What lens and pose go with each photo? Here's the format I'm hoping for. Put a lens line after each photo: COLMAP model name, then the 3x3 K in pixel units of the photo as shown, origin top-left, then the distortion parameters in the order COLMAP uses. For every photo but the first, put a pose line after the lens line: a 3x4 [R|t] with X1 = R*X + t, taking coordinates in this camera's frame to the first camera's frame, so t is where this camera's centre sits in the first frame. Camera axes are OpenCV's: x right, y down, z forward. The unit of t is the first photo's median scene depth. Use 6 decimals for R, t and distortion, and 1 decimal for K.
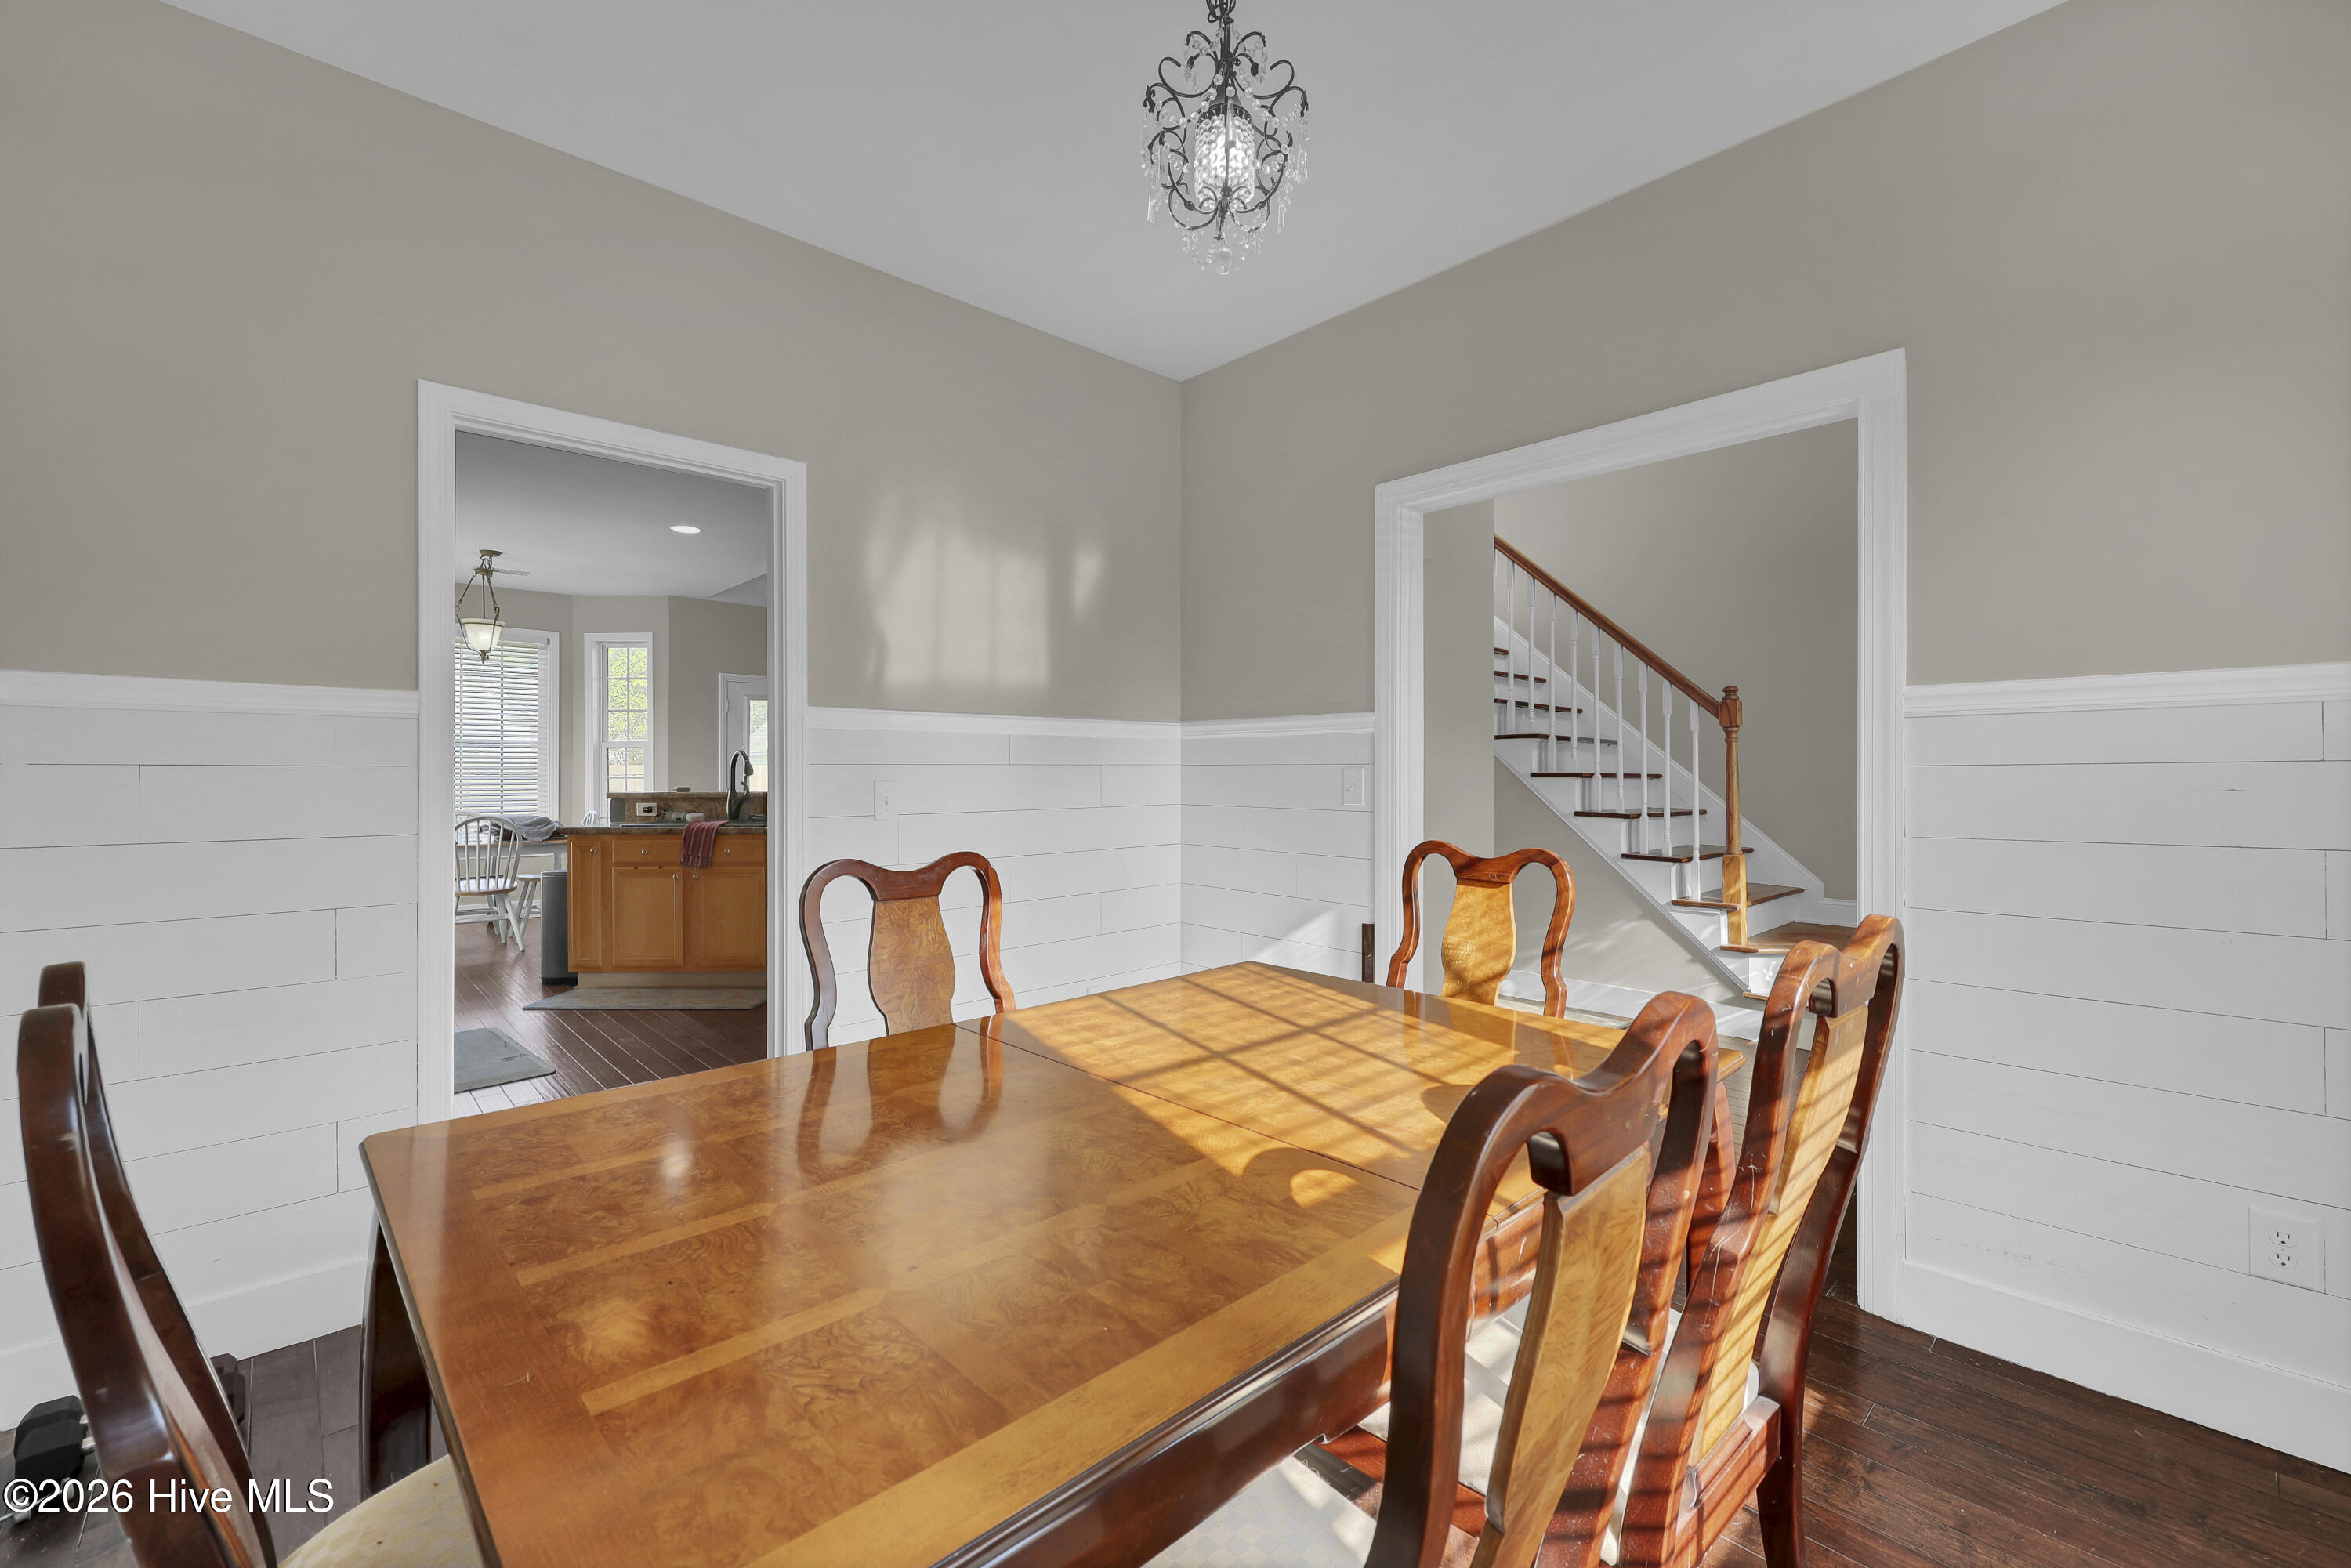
lens RADIAL K [[967.0, 0, 1192.7], [0, 967.0, 781.6], [0, 0, 1]] dist [0.000466, 0.000116]
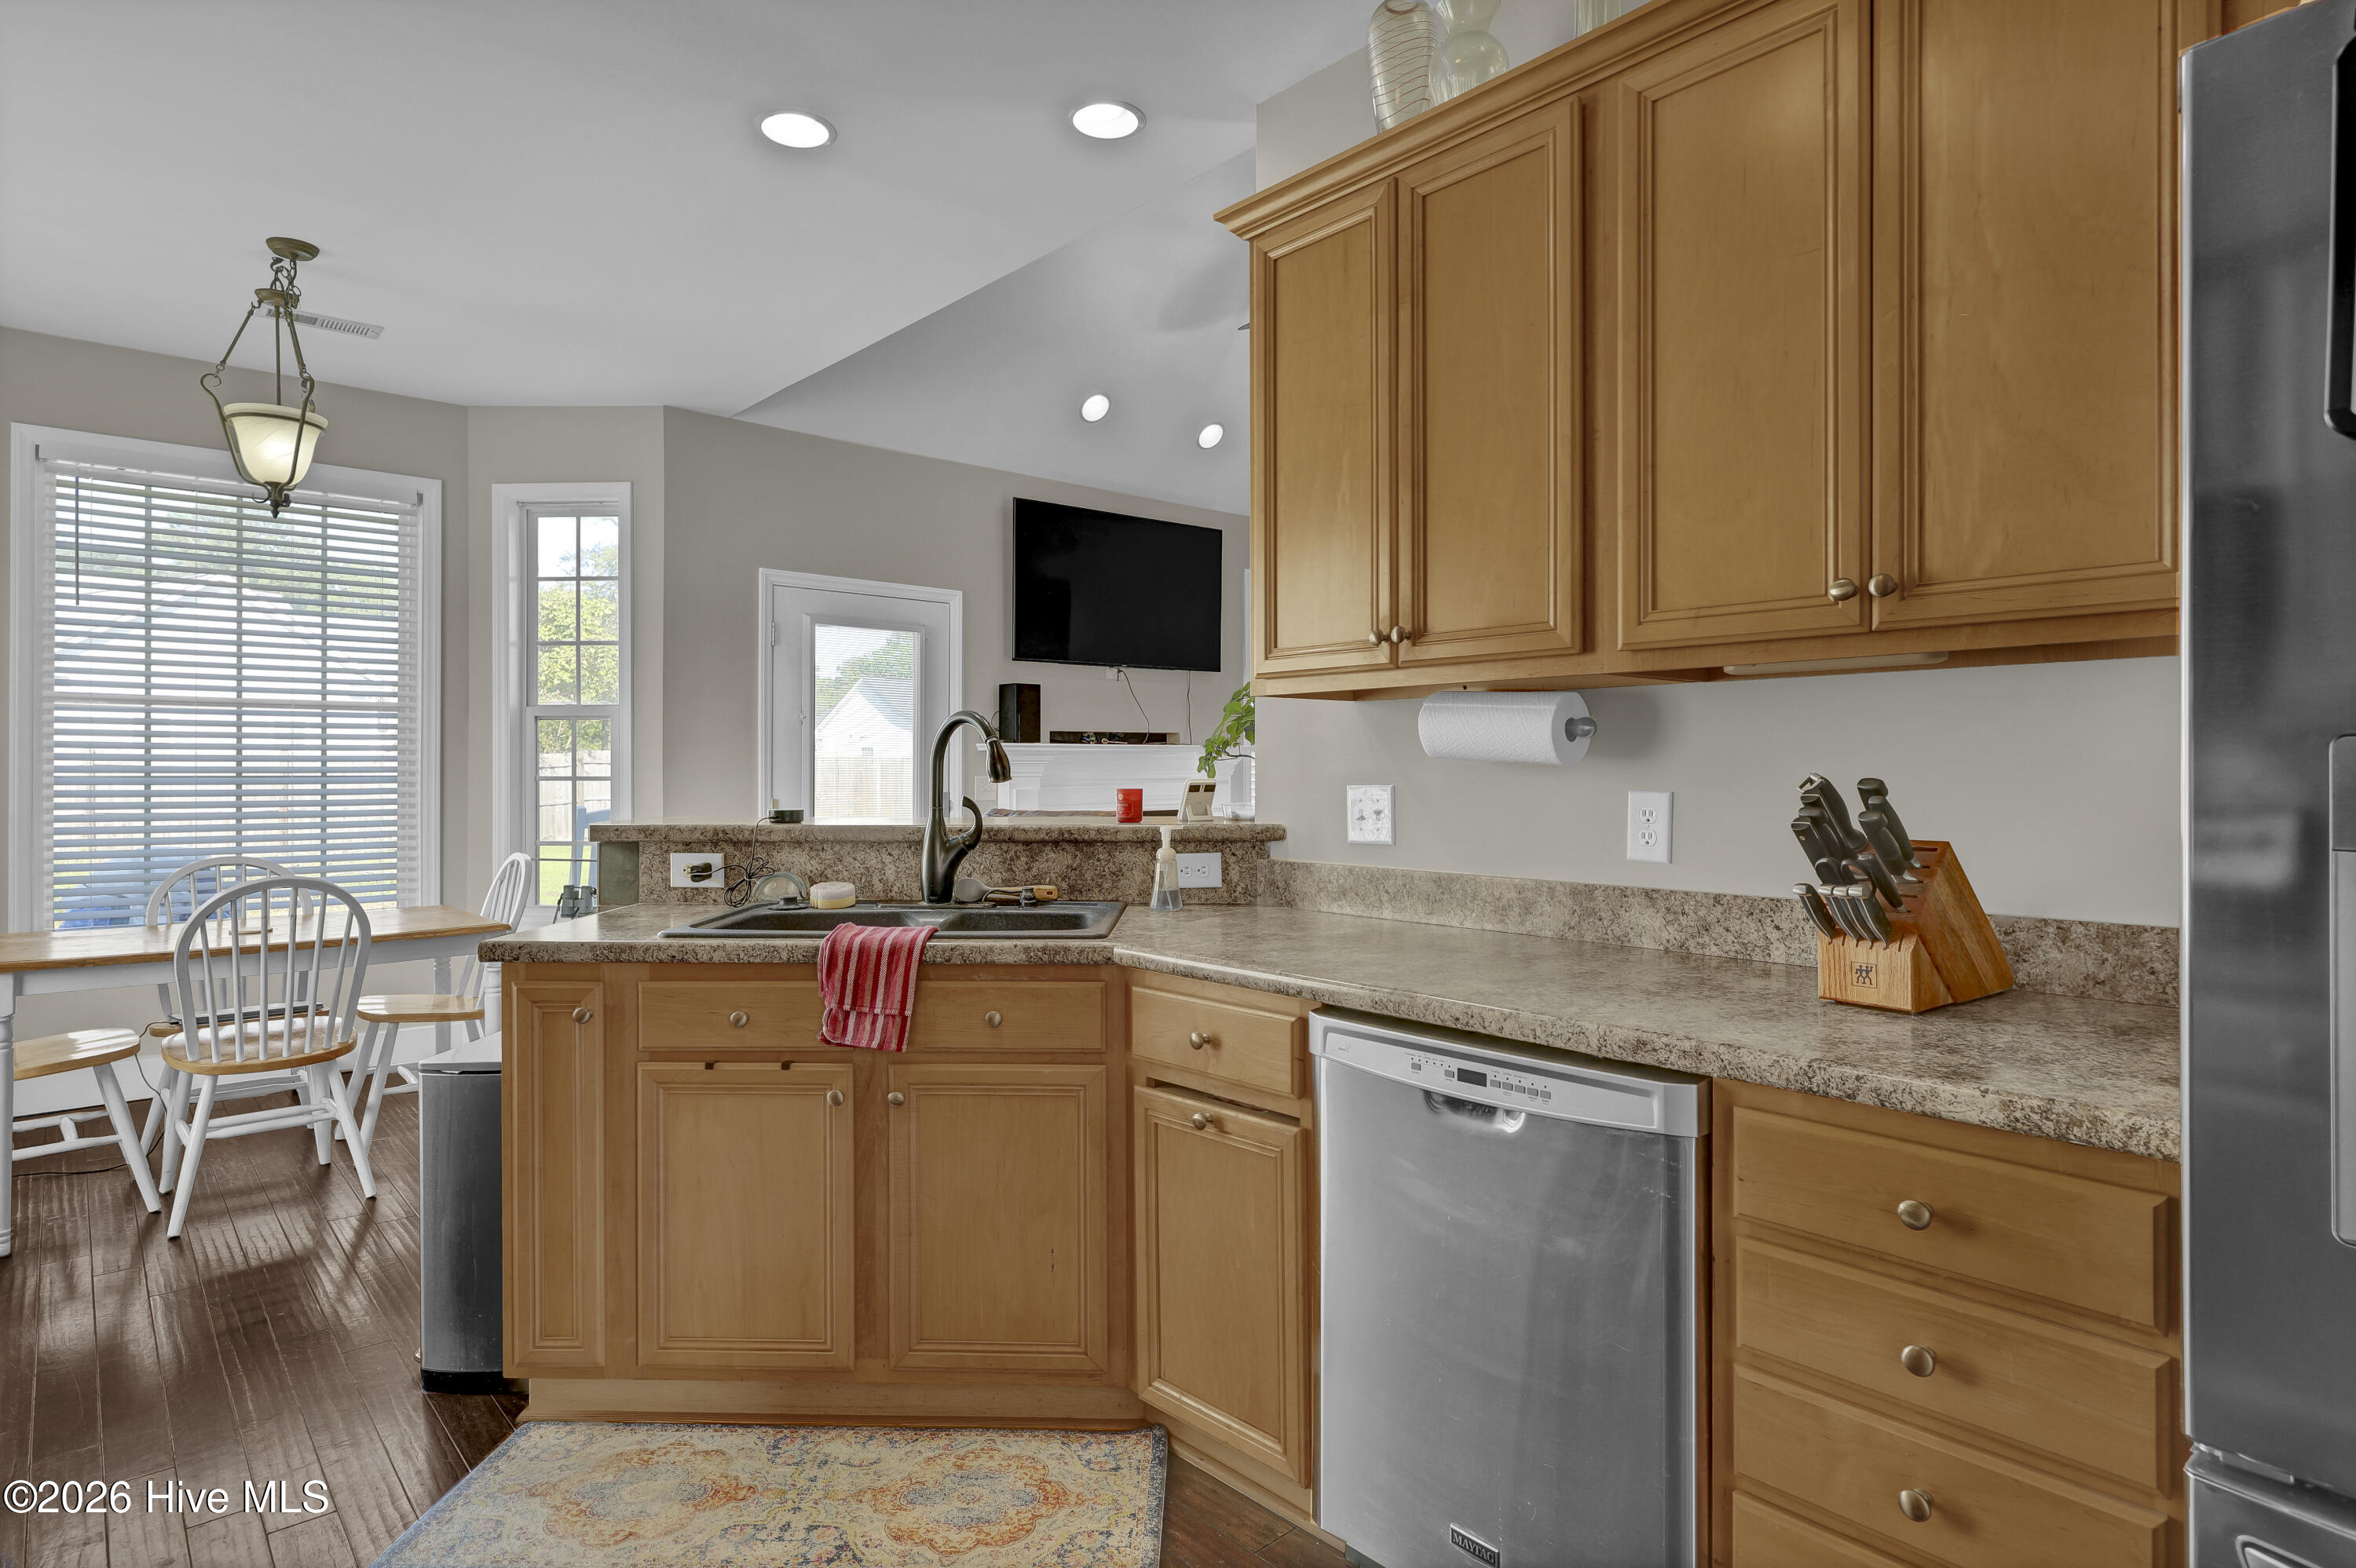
lens RADIAL K [[1286.1, 0, 1182.1], [0, 1286.1, 772.1], [0, 0, 1]] dist [0.010671, 0.002596]
pose [[0.999017, -0.002197, -0.044265, -0.317861], [0.002058, 0.999993, -0.003187, -0.006157], [0.044272, 0.003092, 0.999015, 0.459379]]
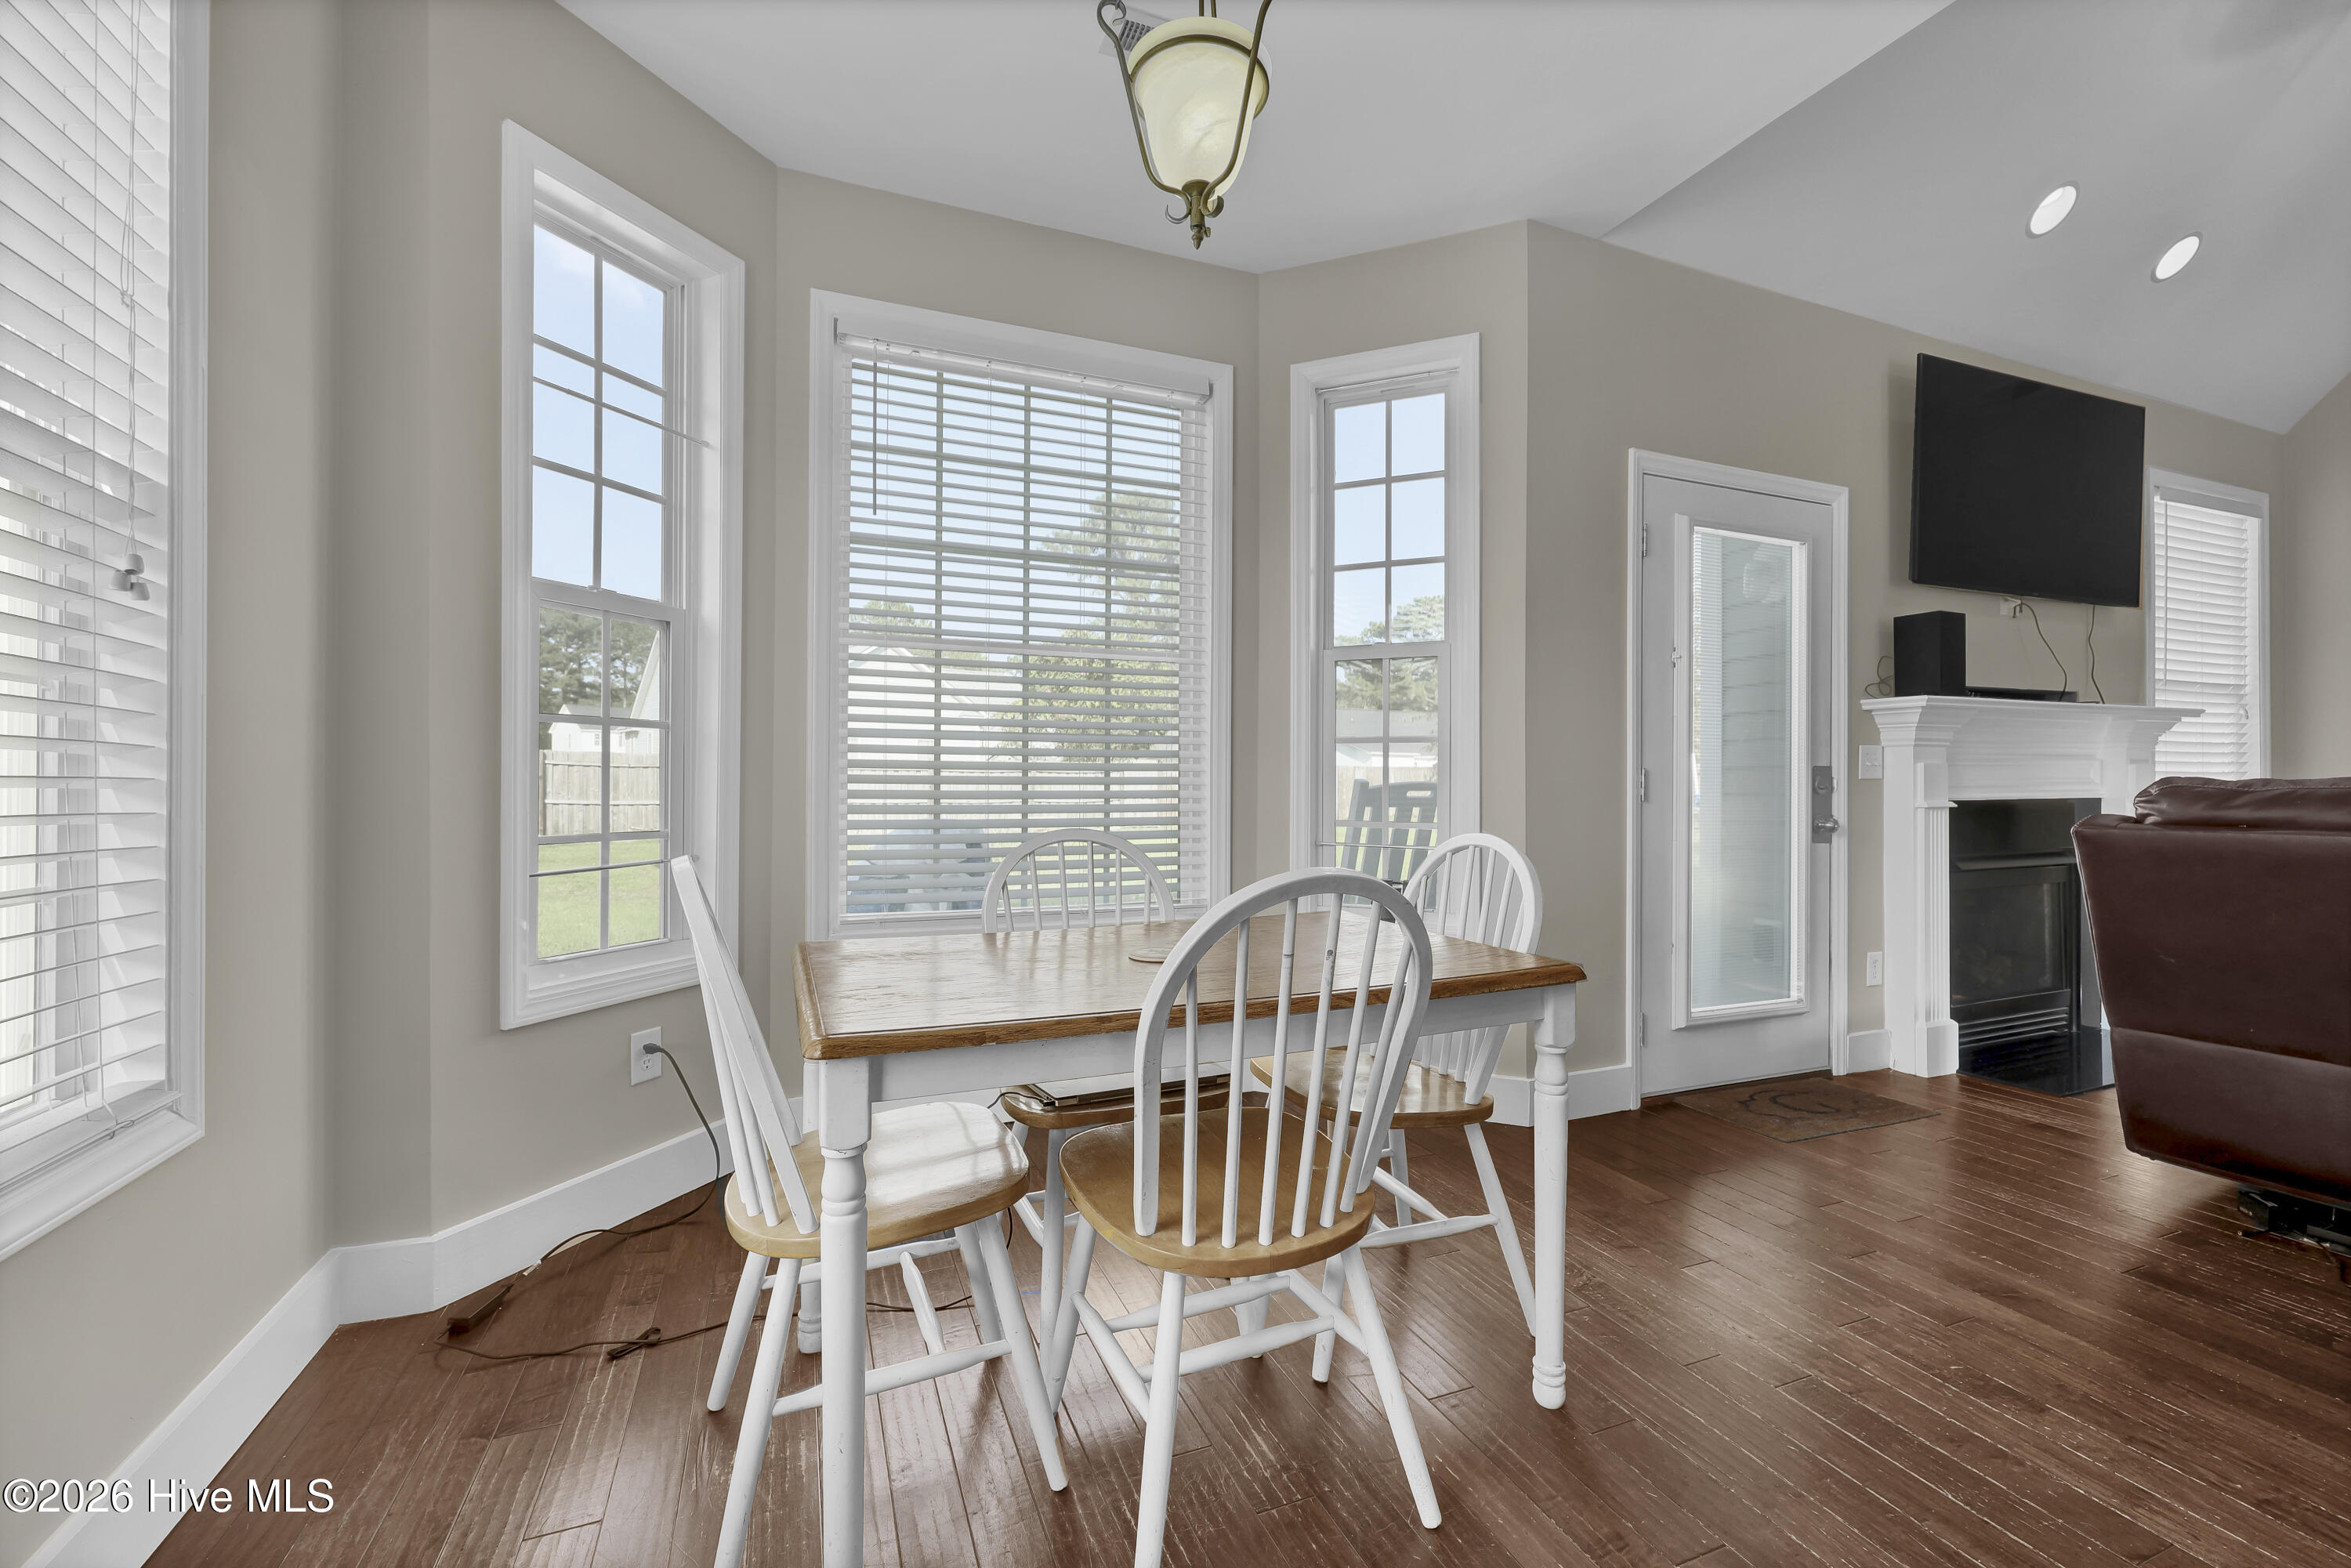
lens RADIAL K [[967.0, 0, 1161.1], [0, 967.0, 778.1], [0, 0, 1]] dist [0.000466, 0.000116]
pose [[0.927465, 0.004300, -0.373886, -0.673333], [-0.004302, 0.999990, 0.000829, 0.012680], [0.373886, 0.000840, 0.927474, 0.791545]]
